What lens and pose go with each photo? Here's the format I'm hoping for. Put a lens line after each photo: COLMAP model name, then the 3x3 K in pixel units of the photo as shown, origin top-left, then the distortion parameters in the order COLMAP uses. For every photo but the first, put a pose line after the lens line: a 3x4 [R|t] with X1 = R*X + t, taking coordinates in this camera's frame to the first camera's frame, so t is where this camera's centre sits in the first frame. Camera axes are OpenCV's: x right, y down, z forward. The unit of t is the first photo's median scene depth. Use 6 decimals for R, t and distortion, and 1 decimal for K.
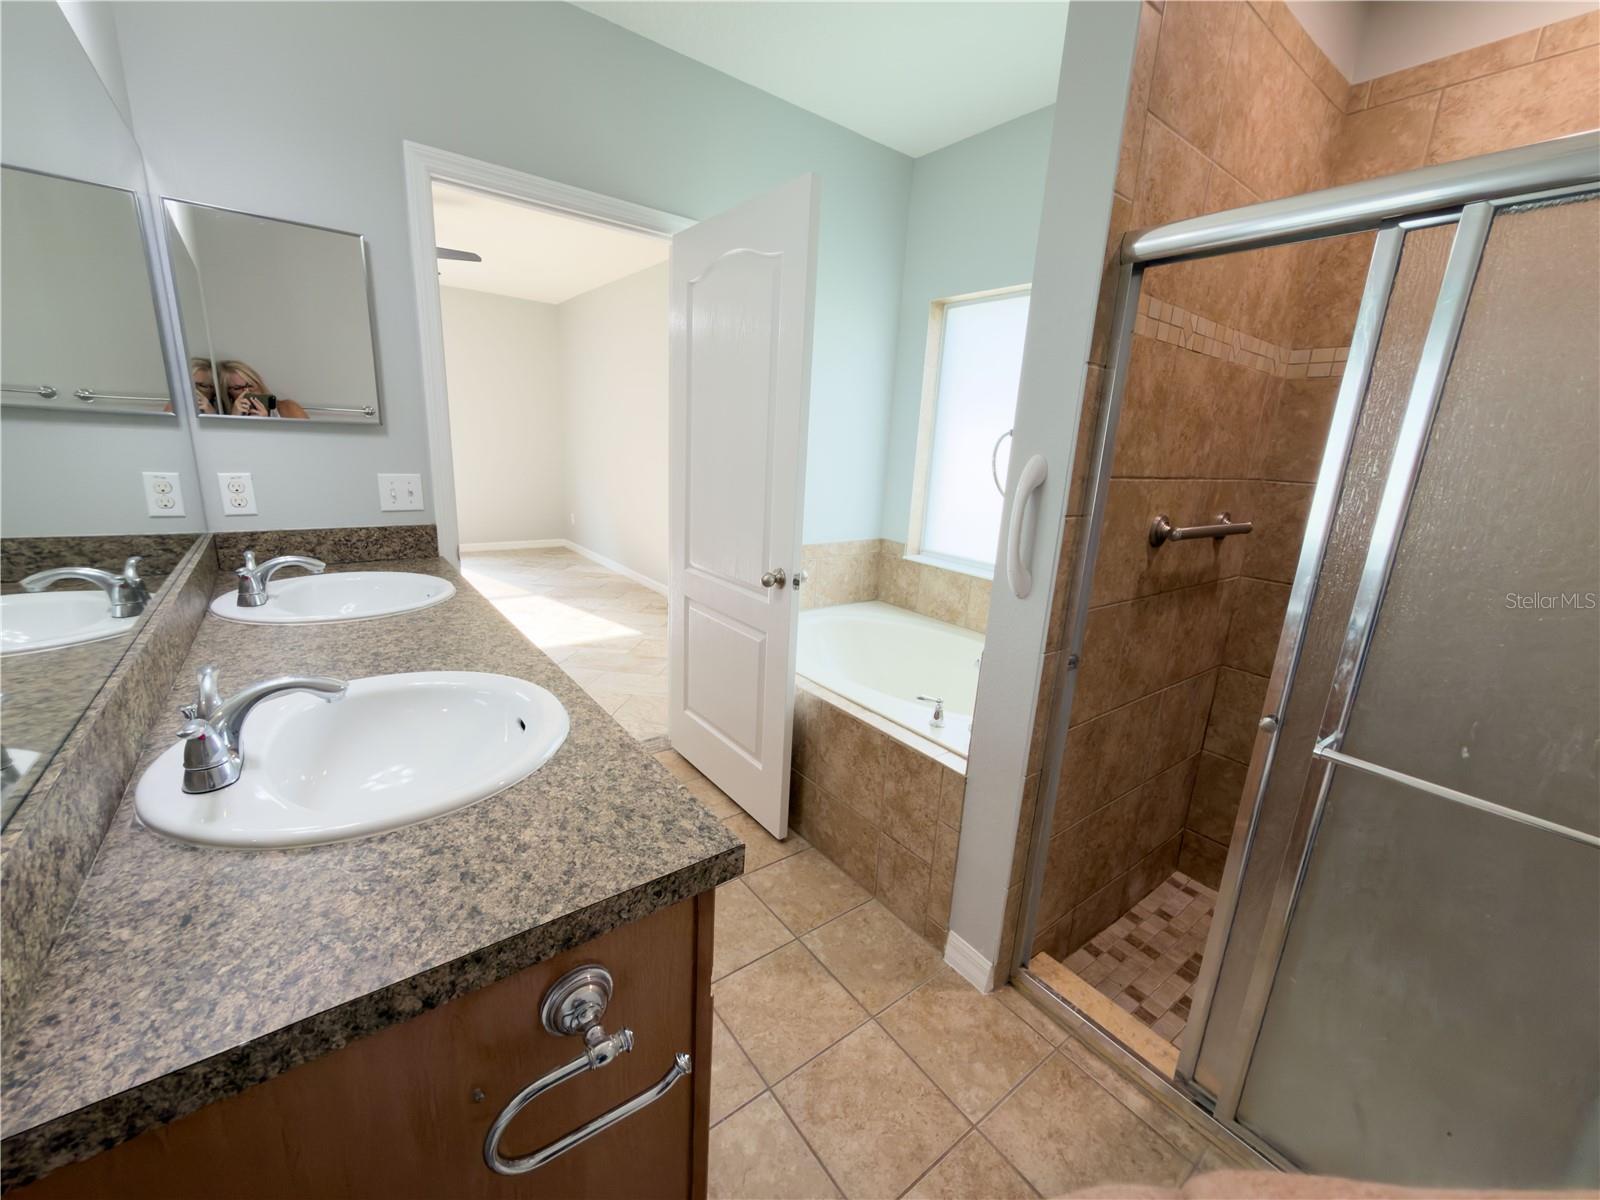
lens RADIAL K [[640.6, 0, 796.7], [0, 640.6, 597.0], [0, 0, 1]] dist [0.001674, 0.000470]
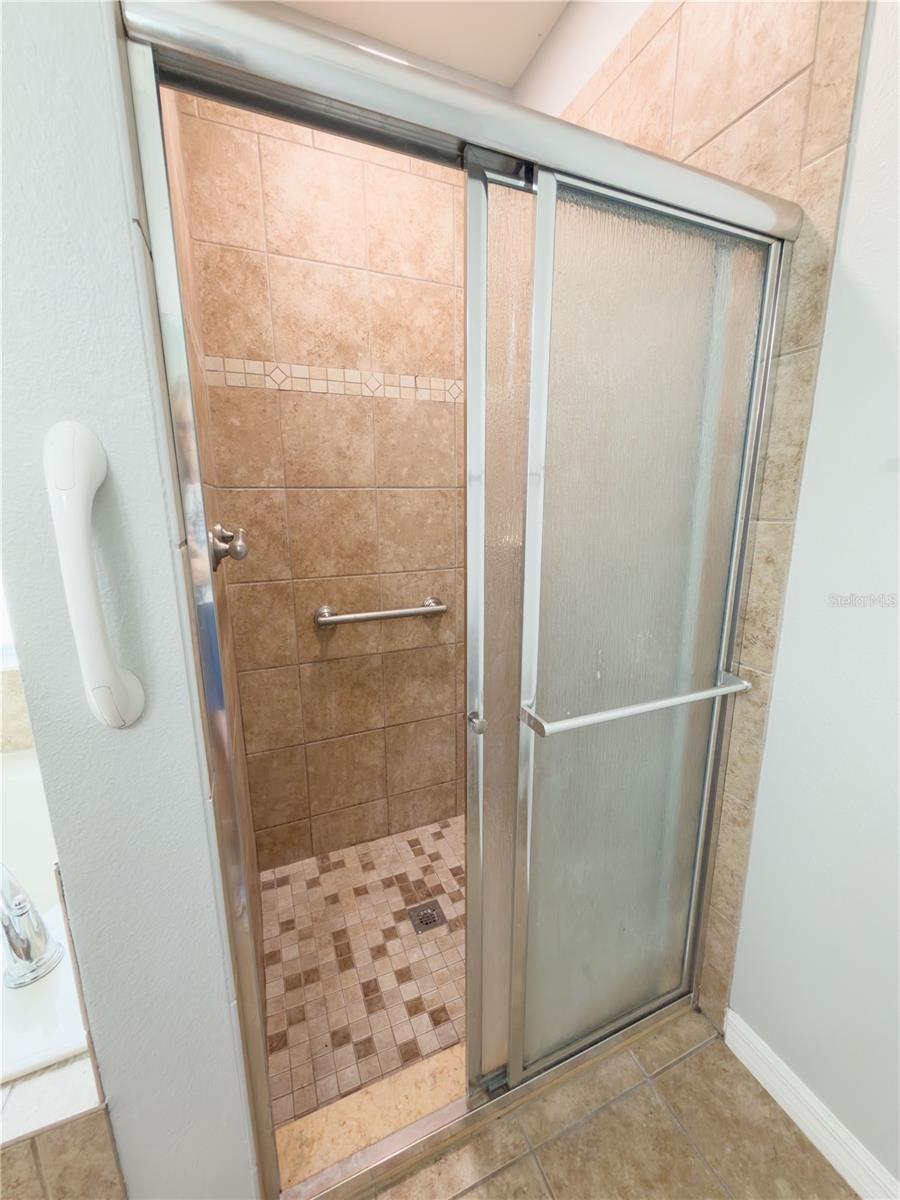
lens RADIAL K [[480.5, 0, 454.2], [0, 480.5, 598.1], [0, 0, 1]] dist [0.001674, 0.000470]
pose [[0.242603, -0.255071, 0.935993, 0.068275], [0.247318, 0.949198, 0.194567, -0.074077], [-0.938071, 0.184285, 0.293362, 0.468259]]
